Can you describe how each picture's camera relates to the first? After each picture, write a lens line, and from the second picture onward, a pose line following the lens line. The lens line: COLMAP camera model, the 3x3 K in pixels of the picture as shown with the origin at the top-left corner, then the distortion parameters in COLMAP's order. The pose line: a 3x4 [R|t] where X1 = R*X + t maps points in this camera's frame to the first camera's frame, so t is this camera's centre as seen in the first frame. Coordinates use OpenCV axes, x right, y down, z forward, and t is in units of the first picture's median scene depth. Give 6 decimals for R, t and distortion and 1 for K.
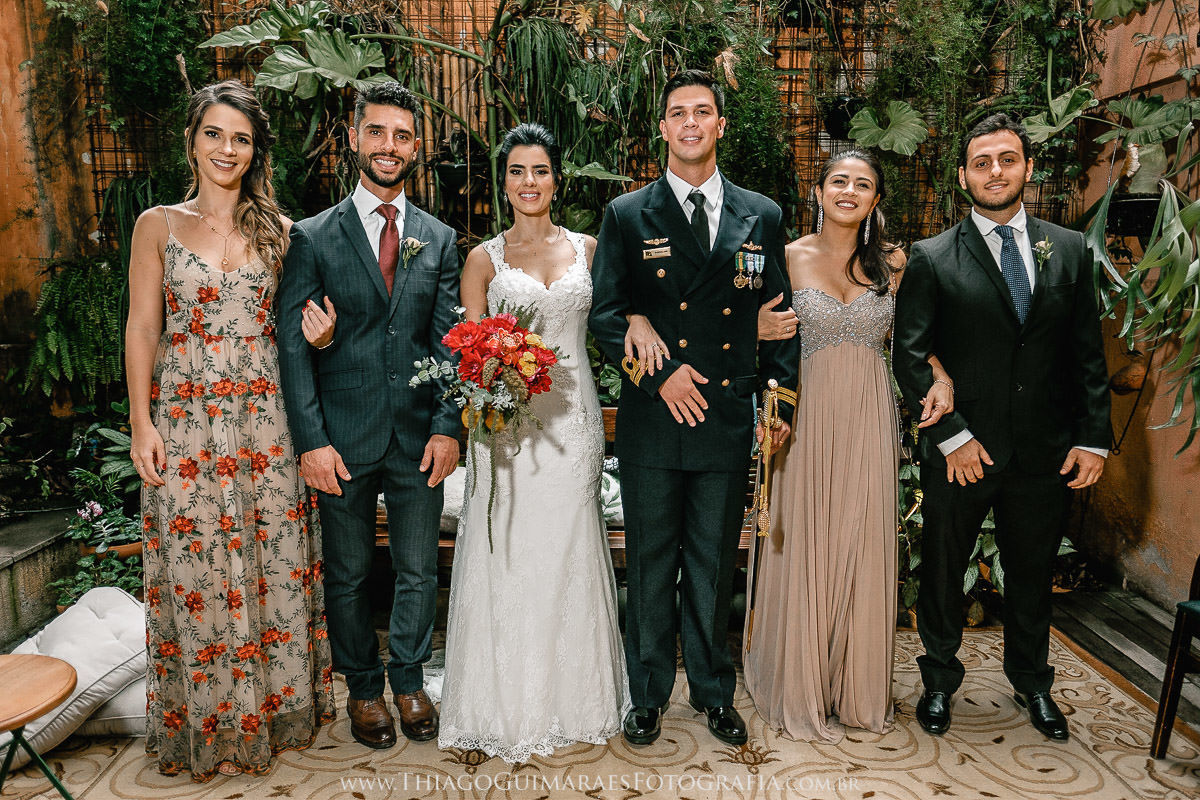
lens RADIAL K [[845.1, 0, 604.4], [0, 845.1, 414.5], [0, 0, 1]] dist [-0.004784, -0.000167]
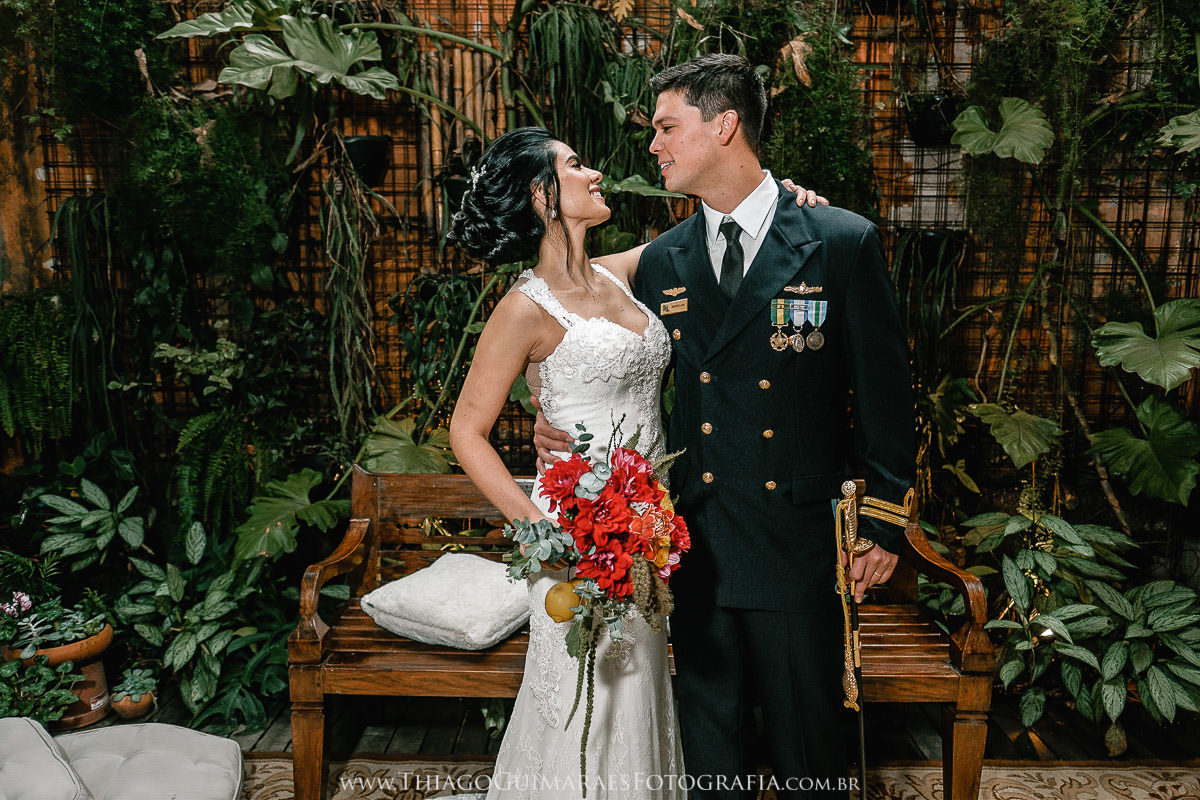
lens RADIAL K [[845.1, 0, 604.4], [0, 845.1, 414.5], [0, 0, 1]] dist [-0.004784, -0.000167]
pose [[0.999705, 0.001544, -0.024229, -0.021345], [-0.002019, 0.999807, -0.019567, -0.048703], [0.024194, 0.019610, 0.999515, 0.178706]]
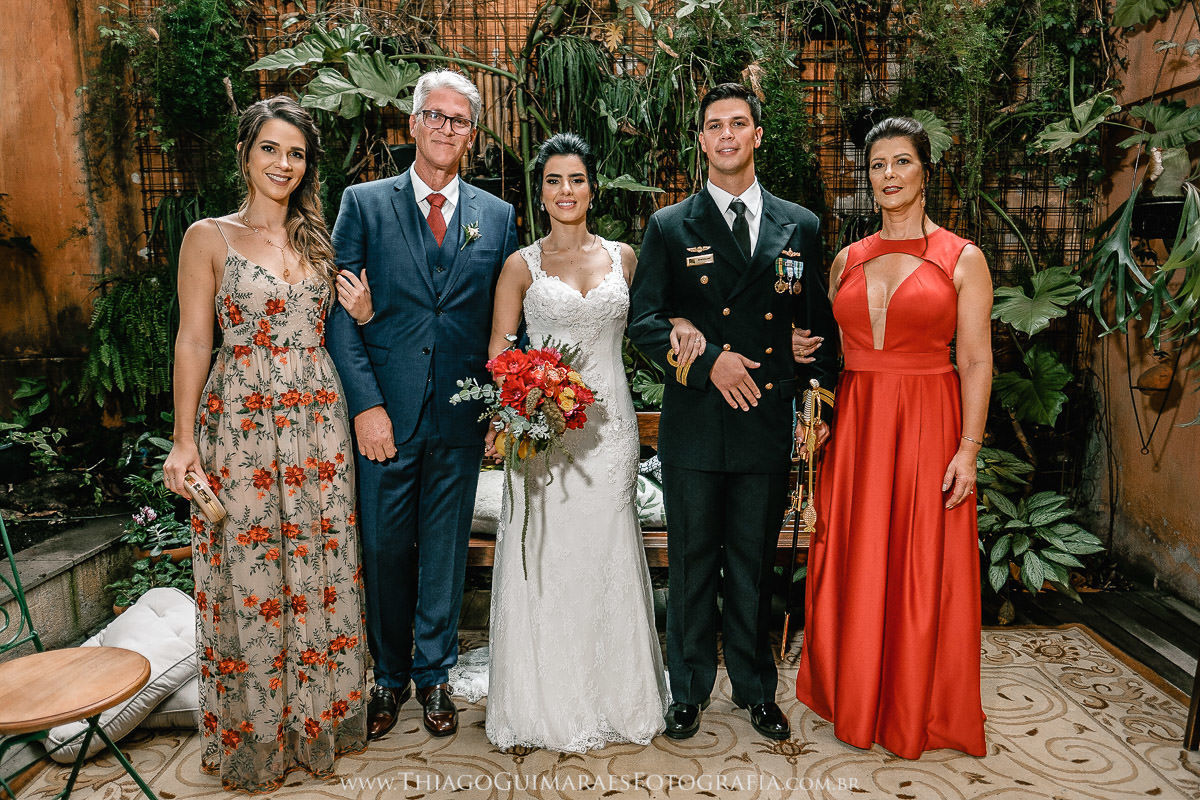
lens RADIAL K [[845.1, 0, 604.4], [0, 845.1, 414.5], [0, 0, 1]] dist [-0.004784, -0.000167]
pose [[0.999673, -0.009006, -0.023917, -0.015233], [0.008693, 0.999875, -0.013173, 0.007046], [0.024032, 0.012961, 0.999627, -0.025407]]
